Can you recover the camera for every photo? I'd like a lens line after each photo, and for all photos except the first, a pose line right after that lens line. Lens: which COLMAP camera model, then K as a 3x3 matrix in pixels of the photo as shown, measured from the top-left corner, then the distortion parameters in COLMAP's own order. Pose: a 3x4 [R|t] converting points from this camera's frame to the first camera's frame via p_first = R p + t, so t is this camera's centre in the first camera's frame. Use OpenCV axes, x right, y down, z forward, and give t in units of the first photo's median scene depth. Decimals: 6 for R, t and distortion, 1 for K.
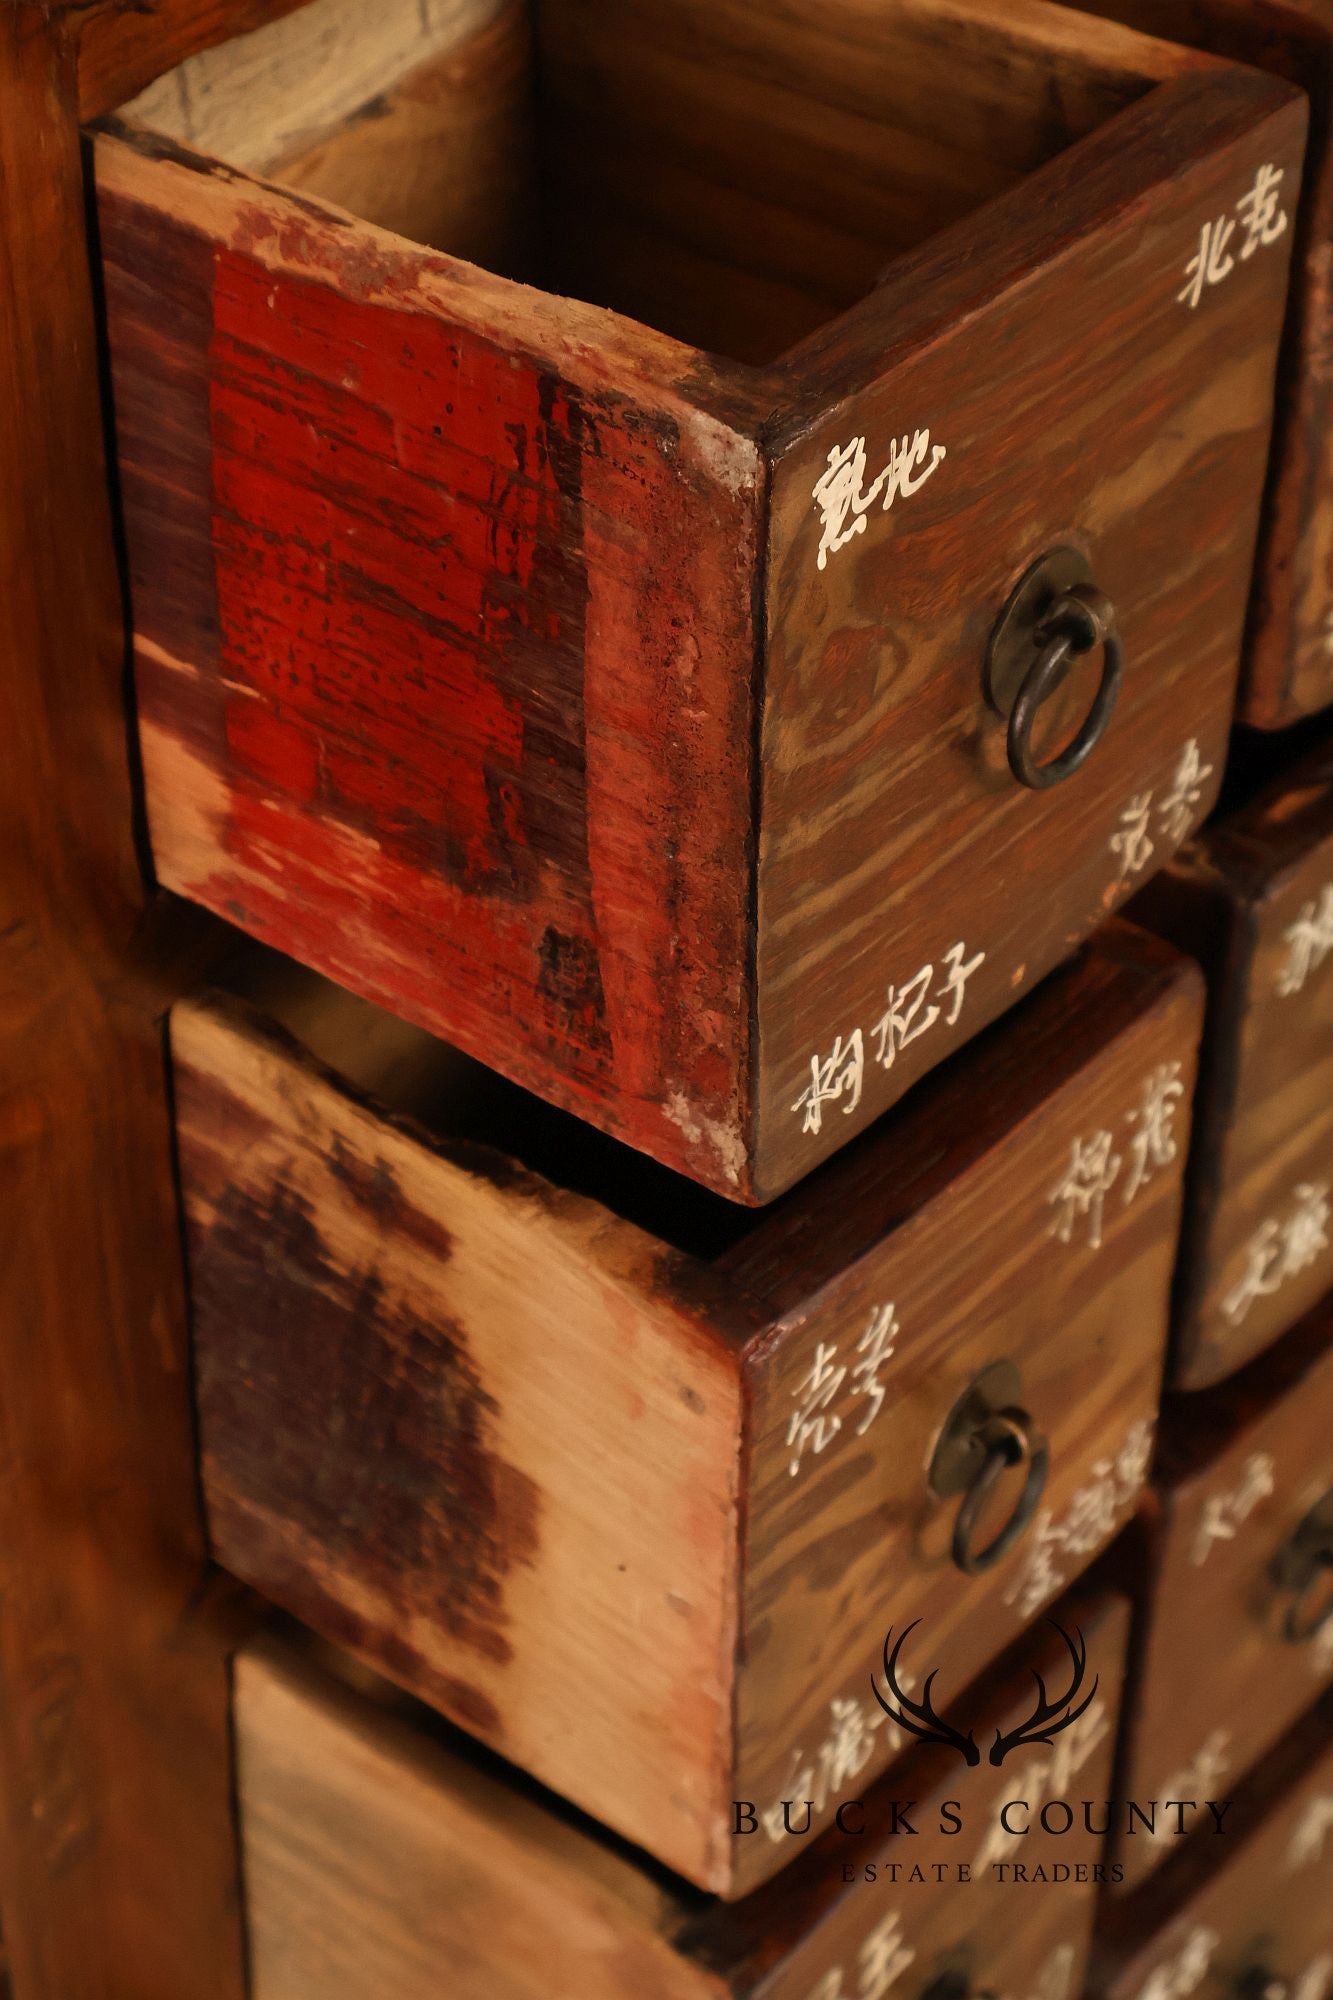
lens RADIAL K [[4049.3, 0, 667.4], [0, 4049.3, 1003.4], [0, 0, 1]] dist [0.014823, 0.000000]
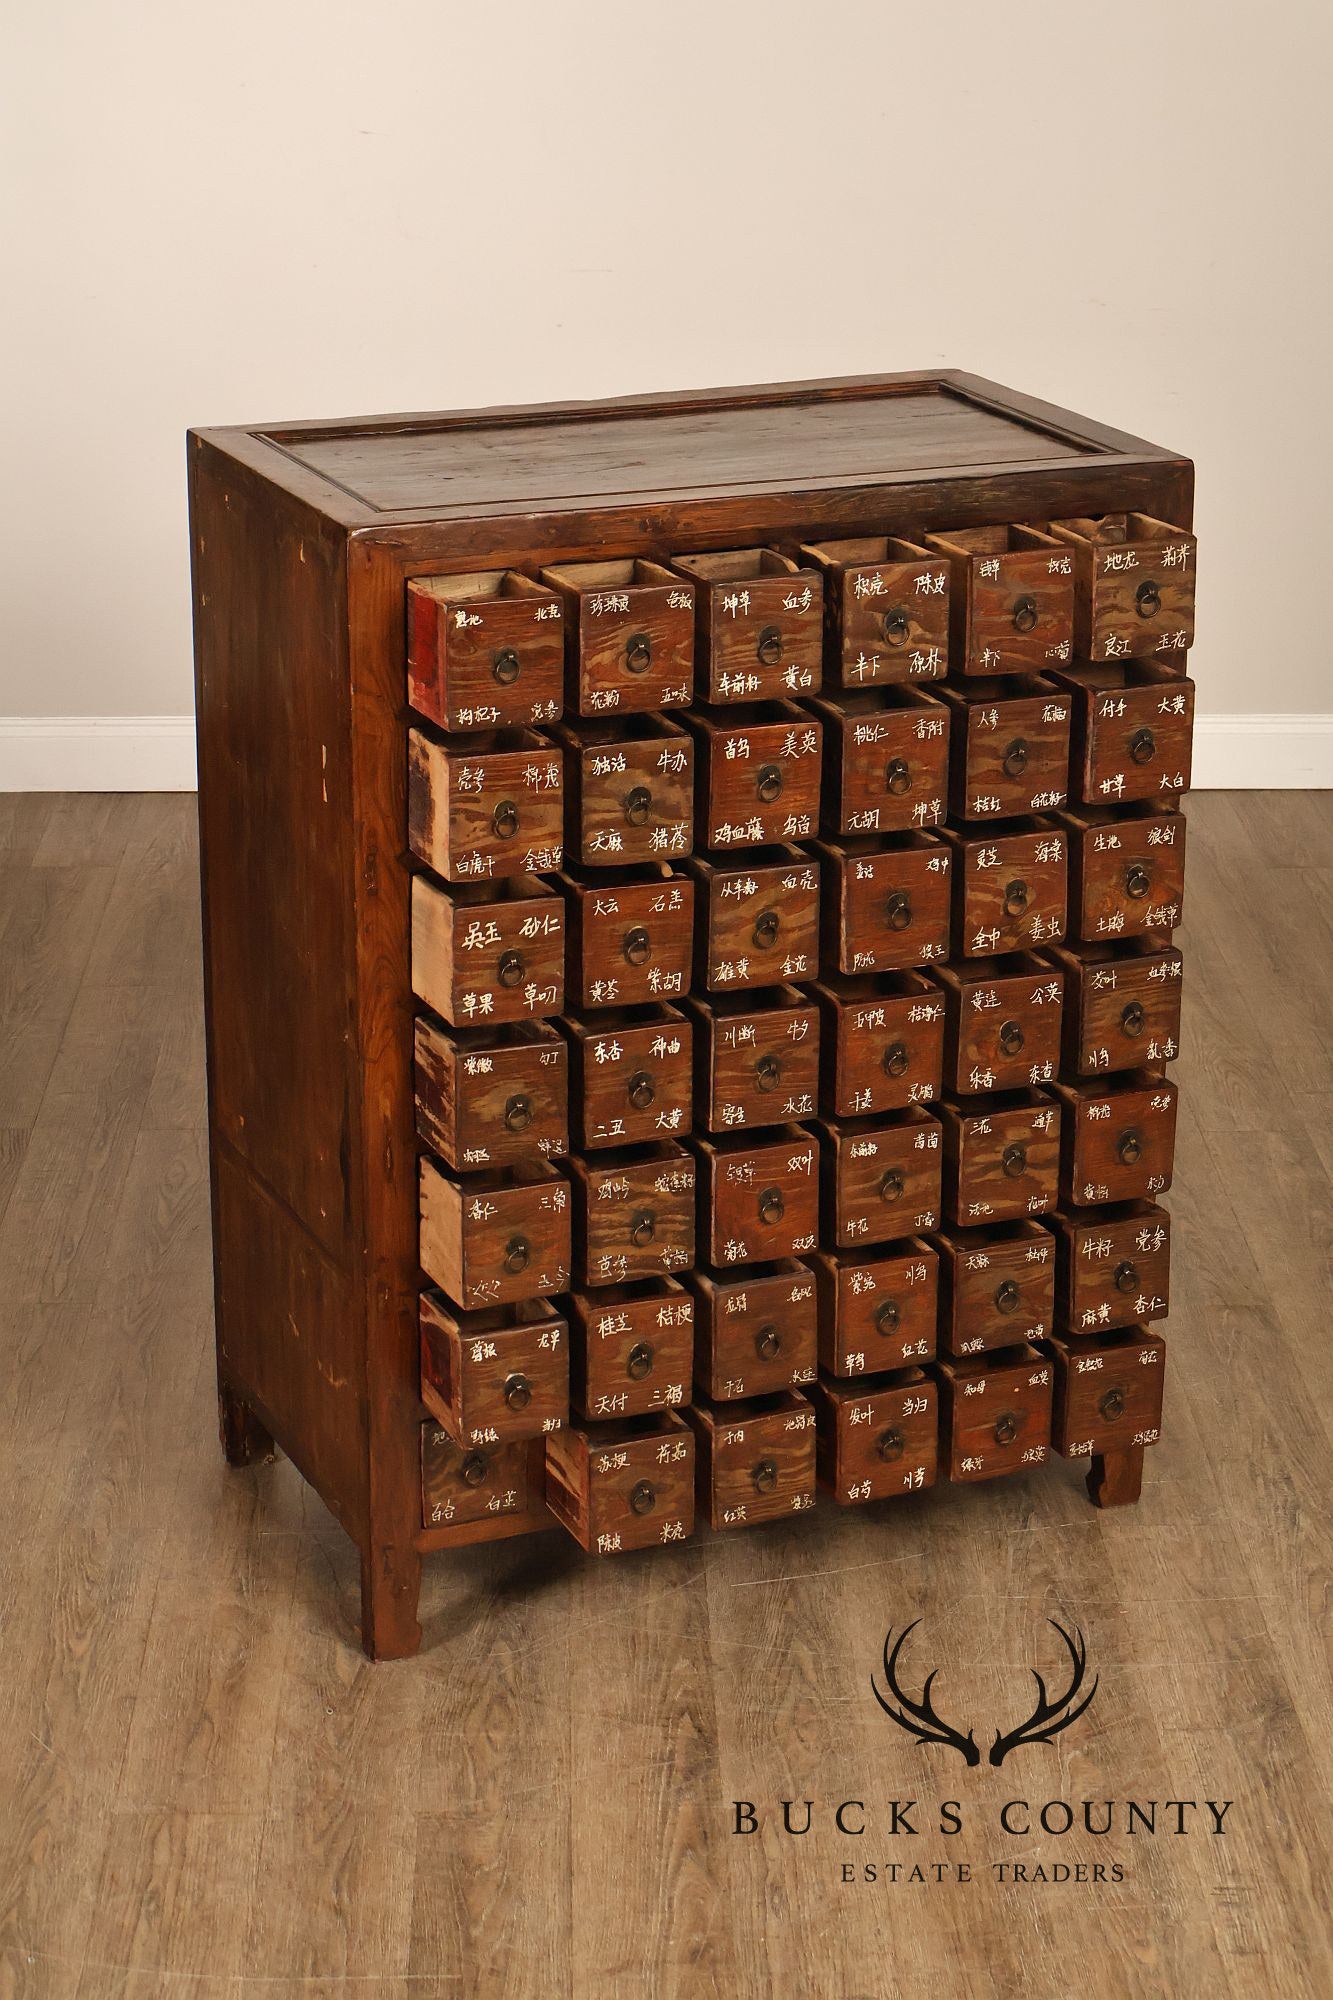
lens RADIAL K [[4049.3, 0, 677.1], [0, 4049.3, 995.0], [0, 0, 1]] dist [0.014823, 0.000000]
pose [[0.894718, 0.148366, -0.421268, 3.400279], [-0.286587, 0.914144, -0.286720, 2.369620], [0.342560, 0.377264, 0.860421, -4.730756]]
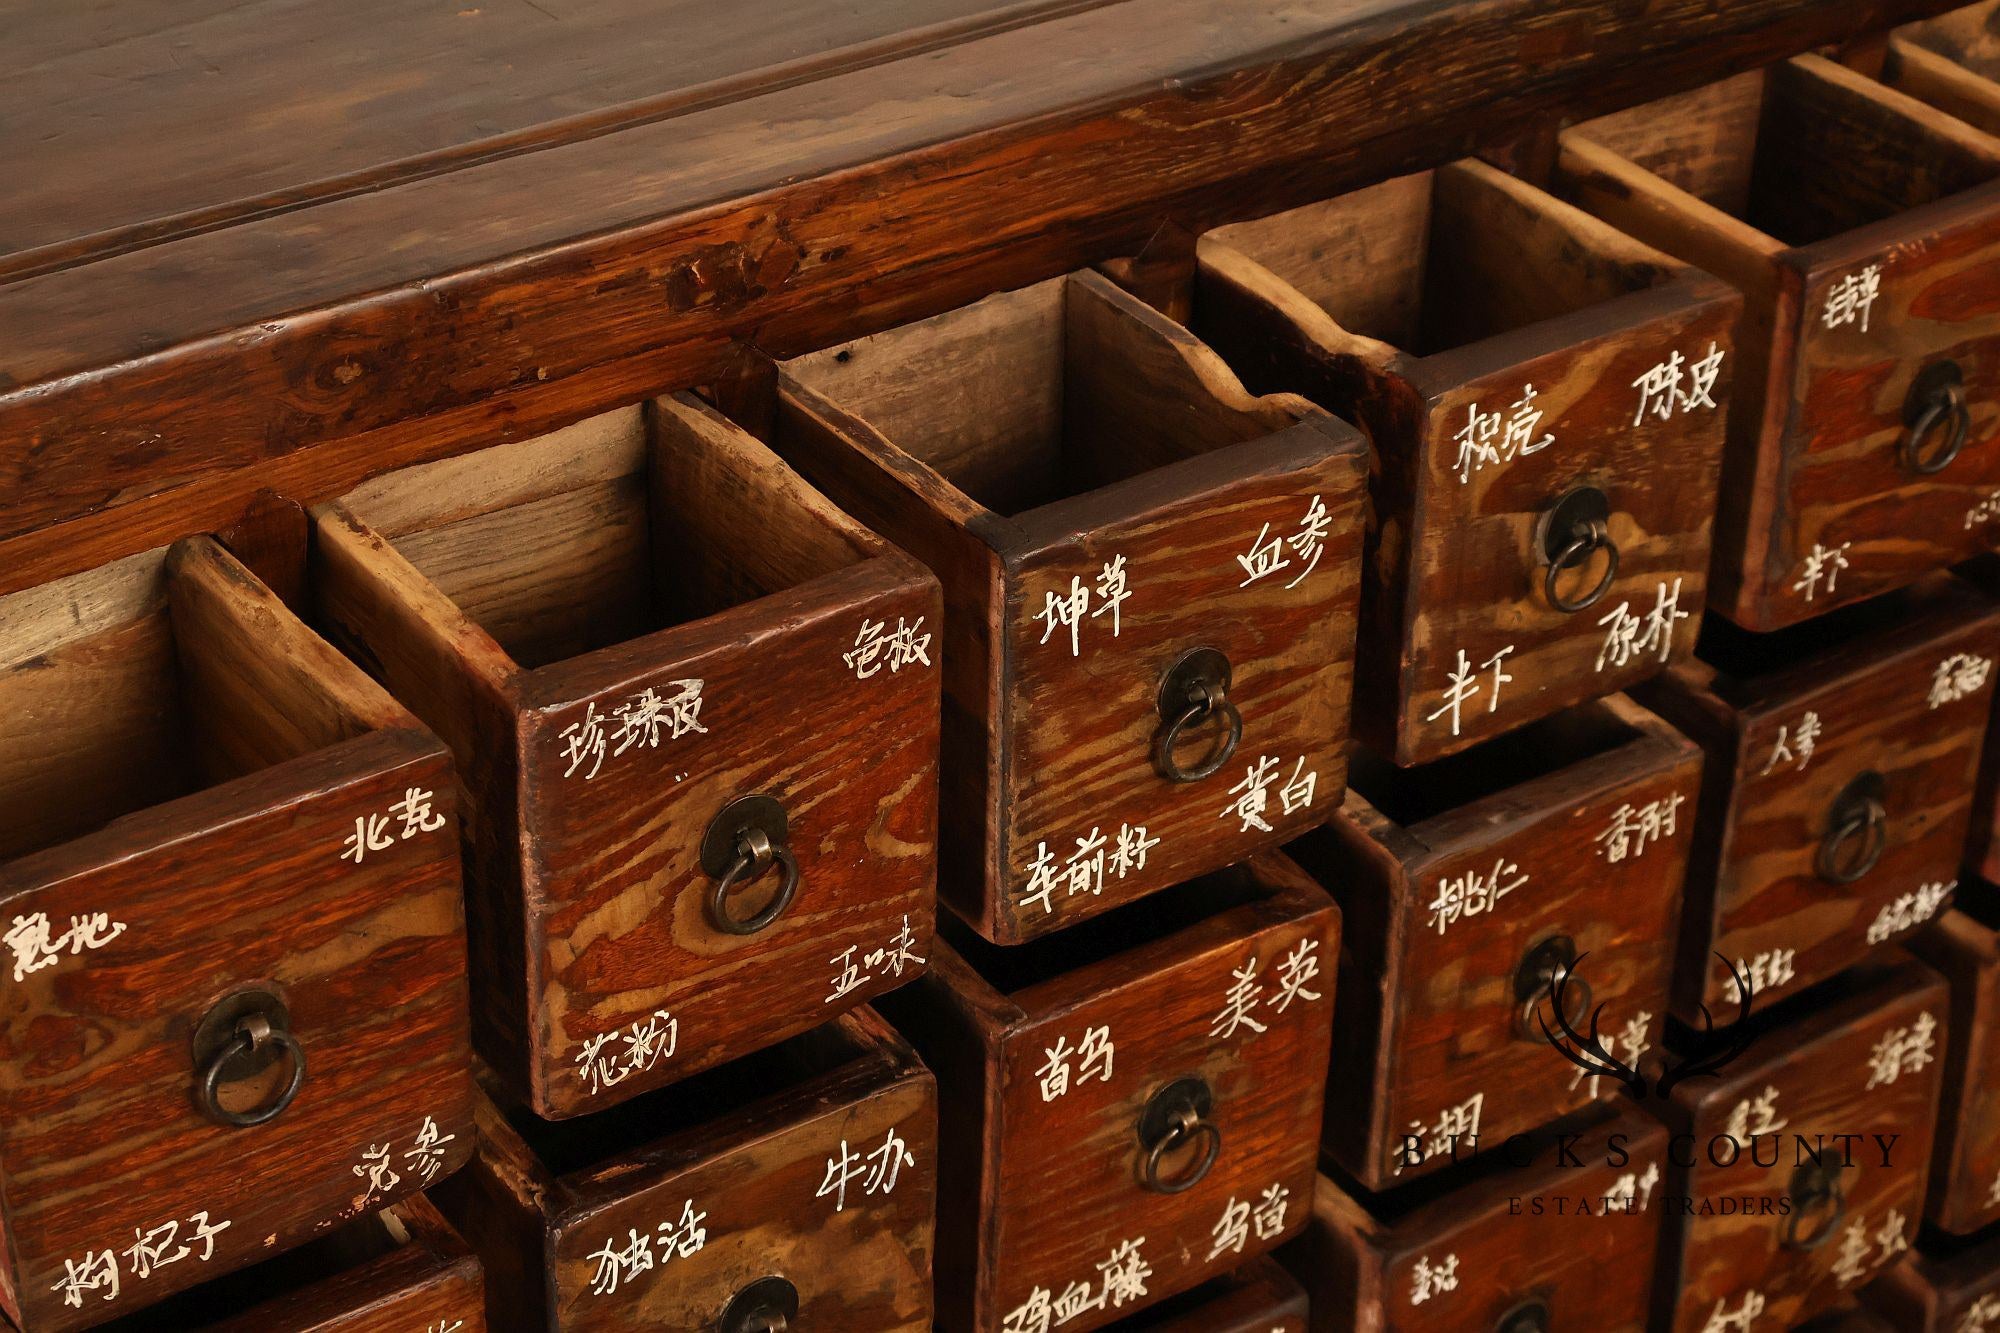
lens RADIAL K [[4049.3, 0, 989.0], [0, 4049.3, 683.3], [0, 0, 1]] dist [0.014823, 0.000000]
pose [[0.964072, 0.148349, -0.220360, 0.741276], [-0.178271, 0.976304, -0.122674, -0.082587], [0.196940, 0.157550, 0.967674, -0.602706]]
